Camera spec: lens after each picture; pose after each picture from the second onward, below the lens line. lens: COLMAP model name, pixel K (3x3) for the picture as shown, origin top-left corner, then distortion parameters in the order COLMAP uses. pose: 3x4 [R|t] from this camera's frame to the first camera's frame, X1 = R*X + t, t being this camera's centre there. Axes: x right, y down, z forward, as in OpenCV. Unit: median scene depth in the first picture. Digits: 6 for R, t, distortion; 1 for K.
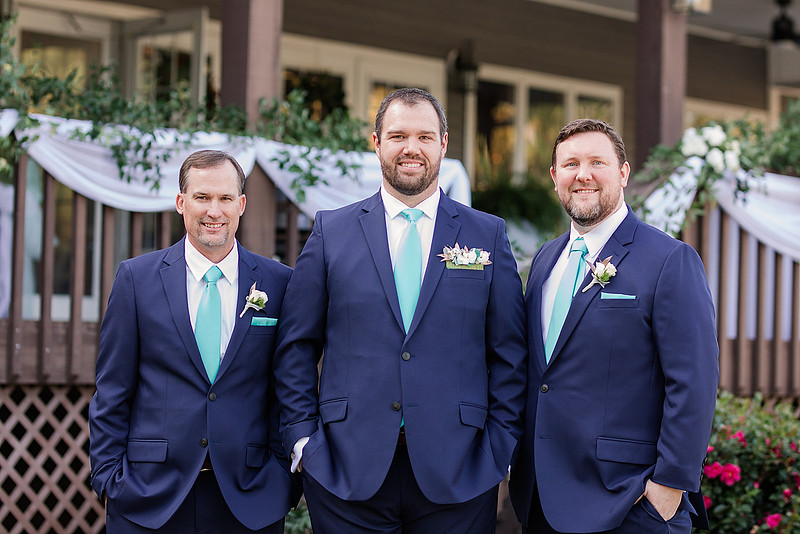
lens RADIAL K [[2619.1, 0, 400.0], [0, 2619.1, 267.0], [0, 0, 1]] dist [-0.087713, -0.894282]
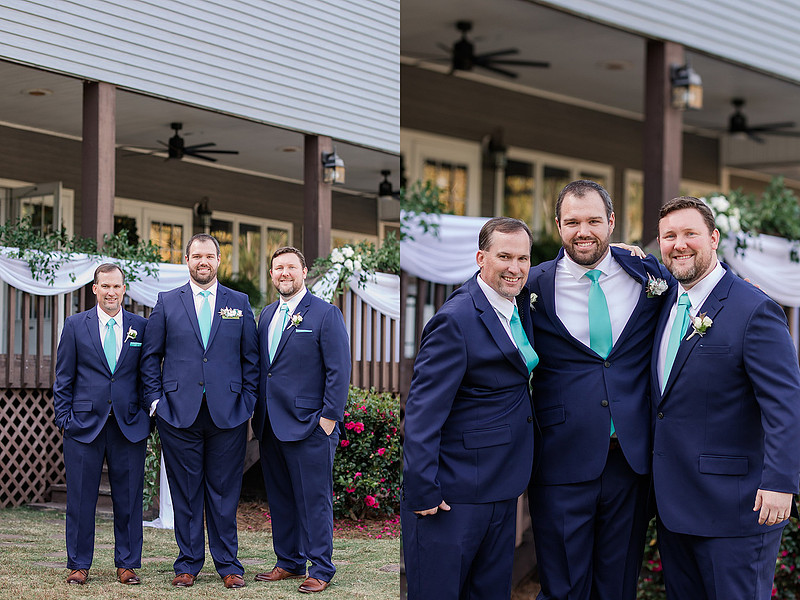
lens RADIAL K [[1906.3, 0, 400.0], [0, 1906.3, 300.0], [0, 0, 1]] dist [0.045961, 0.168118]
pose [[0.989221, -0.012063, 0.145931, -0.050370], [0.015223, 0.999673, -0.020556, 0.015057], [-0.145636, 0.022556, 0.989081, -0.420120]]
